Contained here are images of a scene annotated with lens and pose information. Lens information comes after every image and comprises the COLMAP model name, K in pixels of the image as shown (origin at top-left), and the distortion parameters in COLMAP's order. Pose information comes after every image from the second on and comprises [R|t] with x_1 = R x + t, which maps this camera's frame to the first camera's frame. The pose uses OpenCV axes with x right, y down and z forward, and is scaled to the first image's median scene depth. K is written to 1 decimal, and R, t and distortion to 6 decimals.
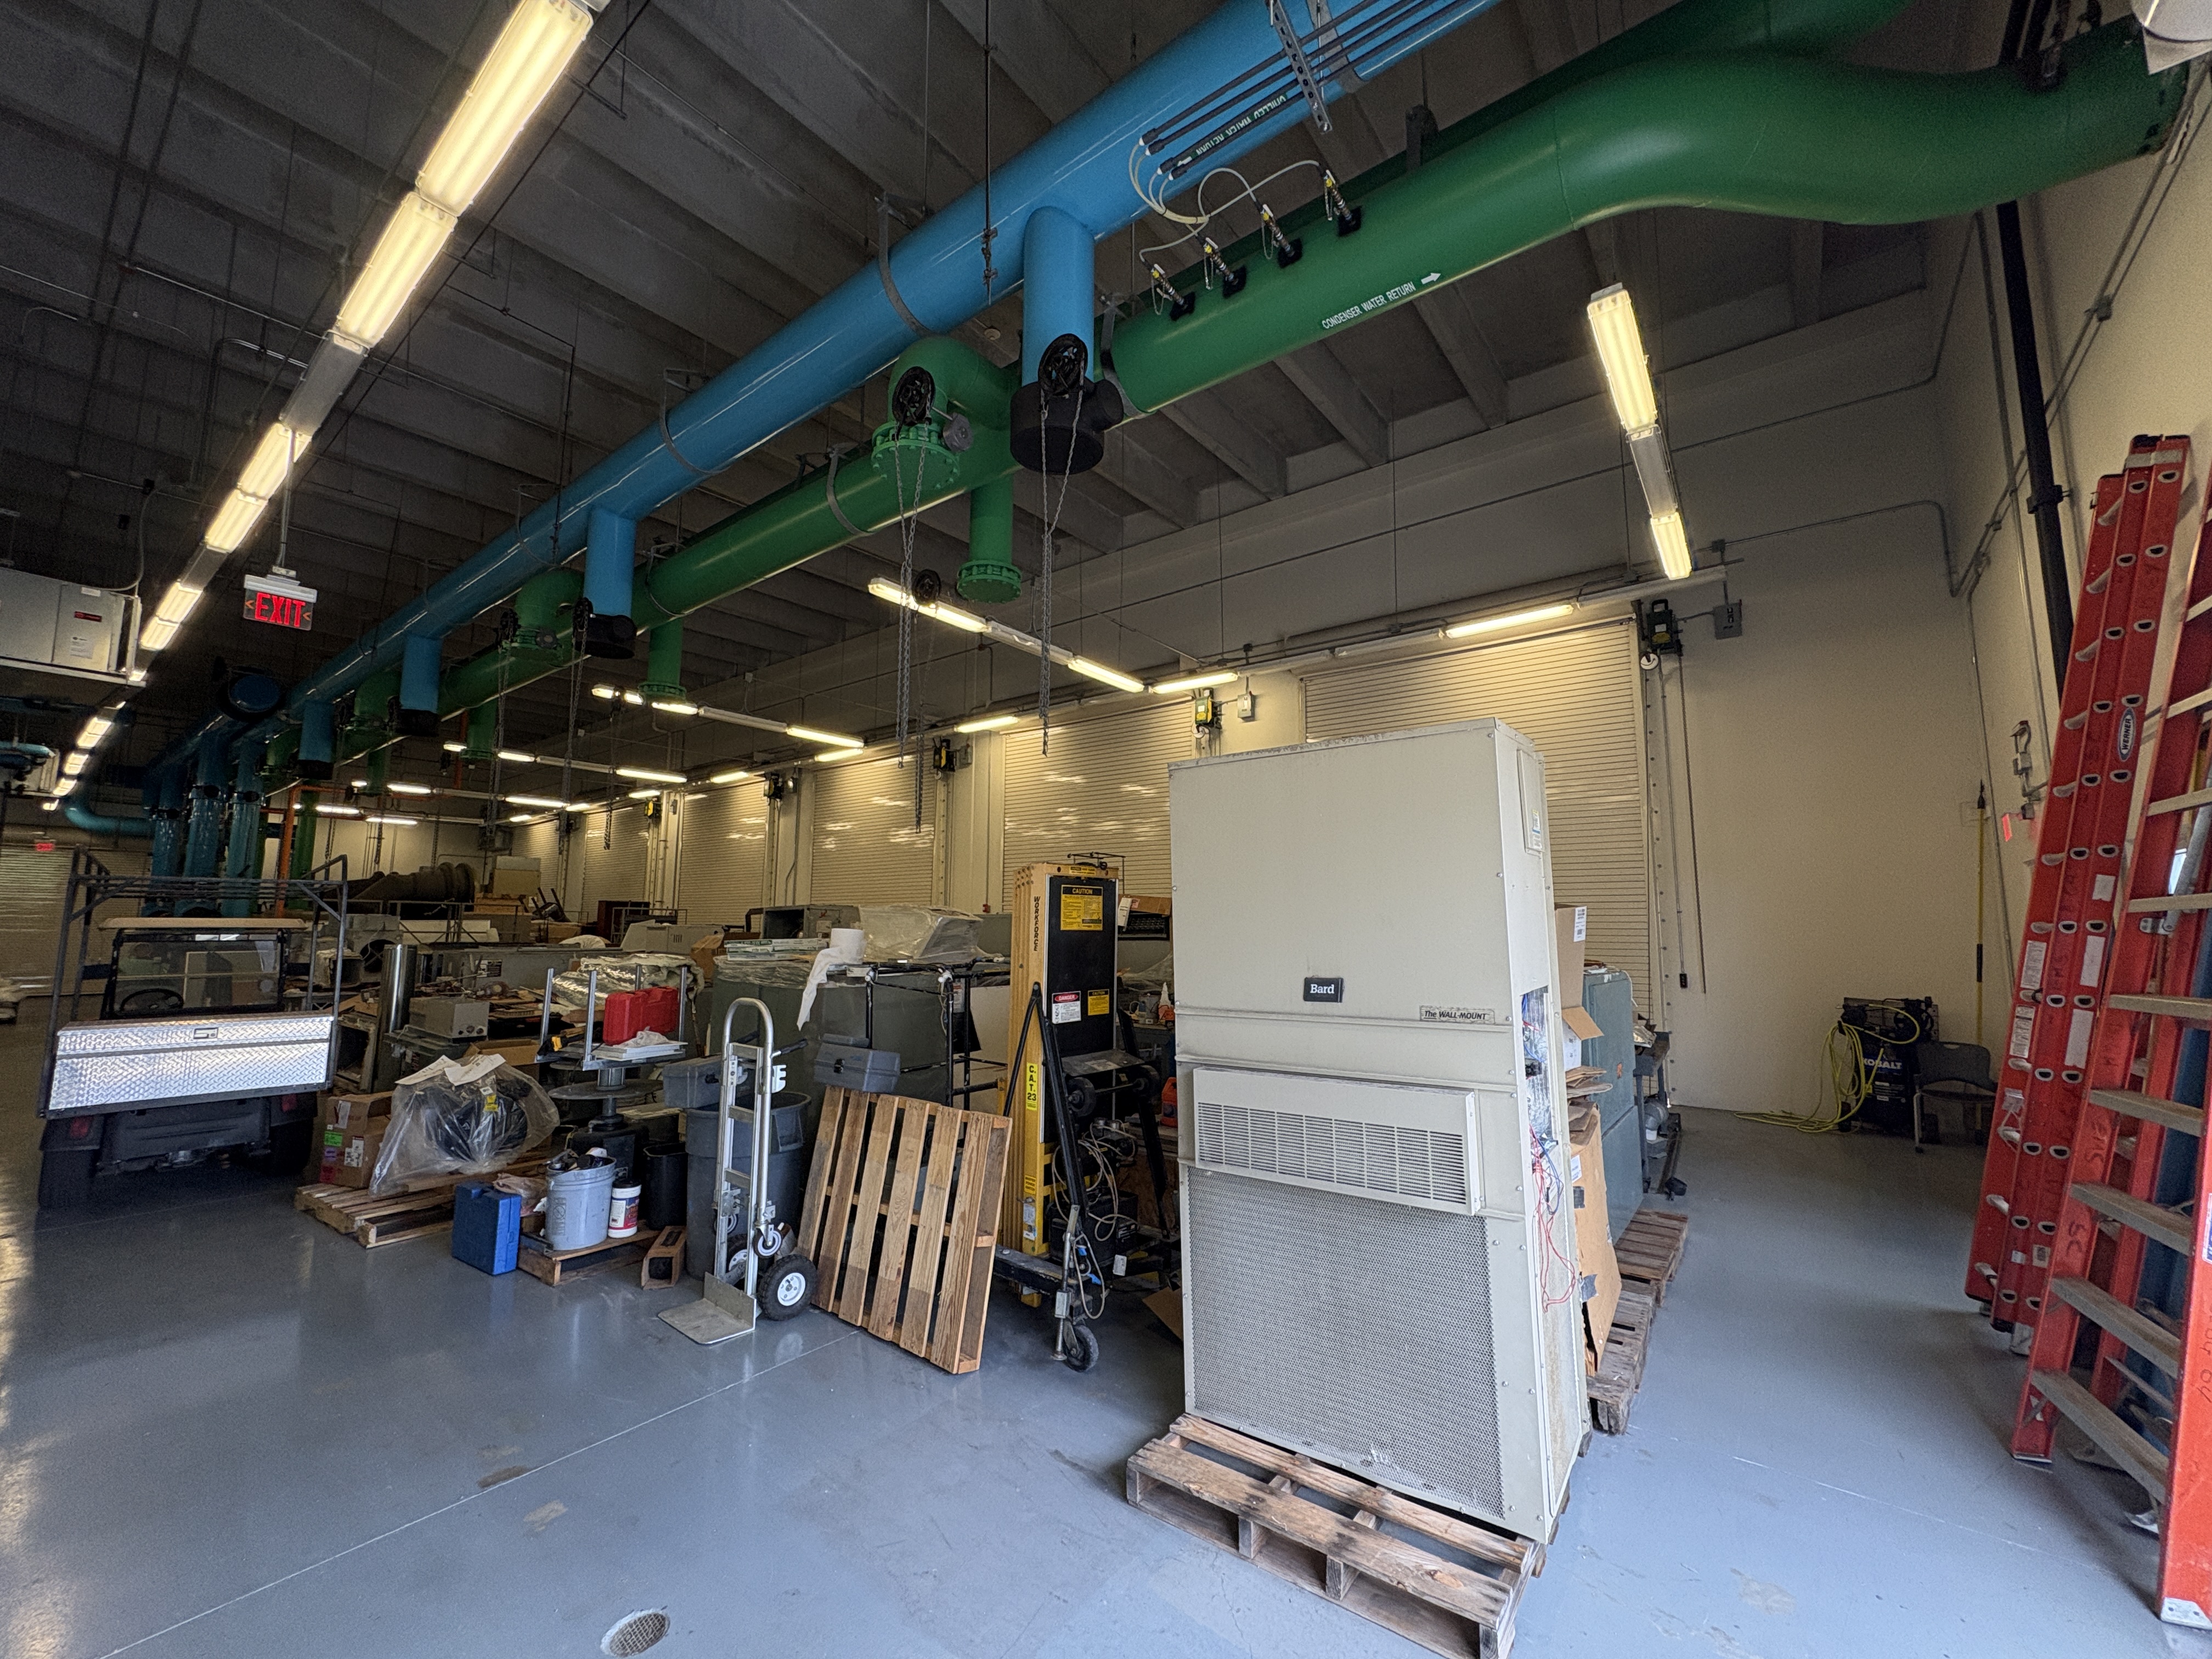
lens RADIAL K [[880.4, 0, 1102.7], [0, 880.4, 830.8], [0, 0, 1]] dist [0.001402, 0.000185]
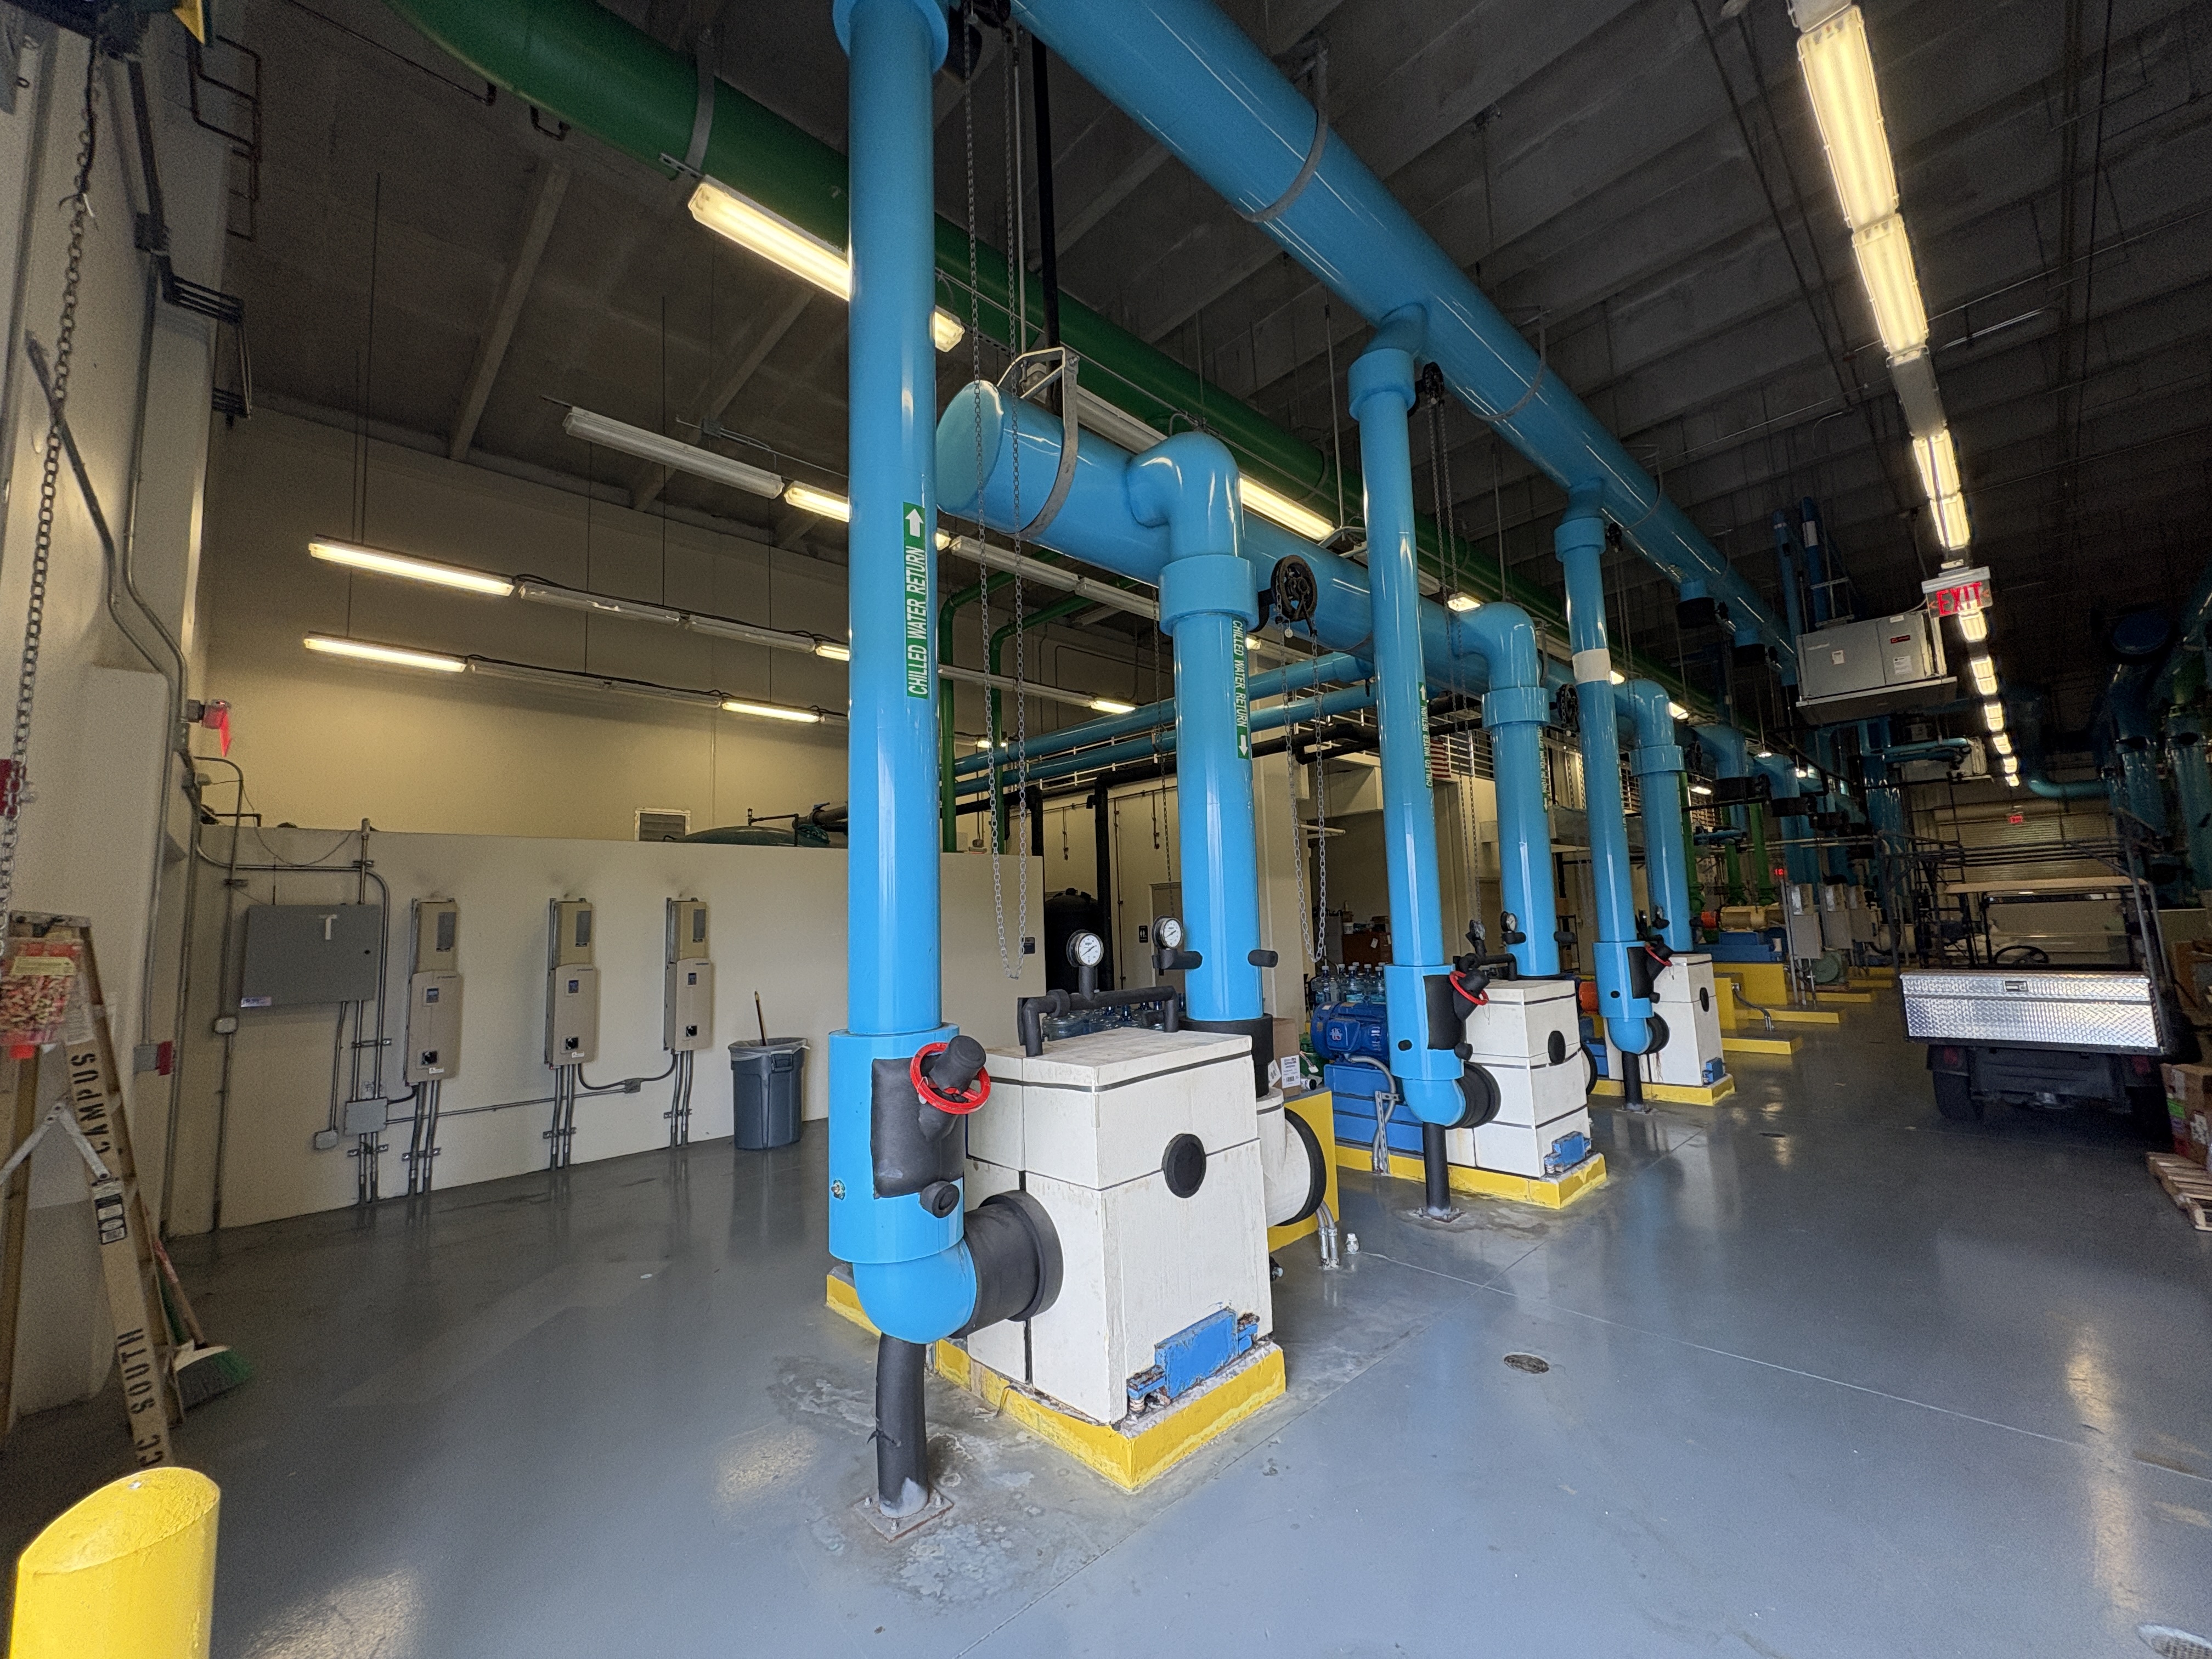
lens RADIAL K [[880.4, 0, 1104.6], [0, 880.4, 830.9], [0, 0, 1]] dist [0.001402, 0.000185]
pose [[-0.155083, -0.105001, -0.982305, 0.241656], [0.150093, 0.980288, -0.128481, 0.009643], [0.976433, -0.167363, -0.136267, 0.065739]]
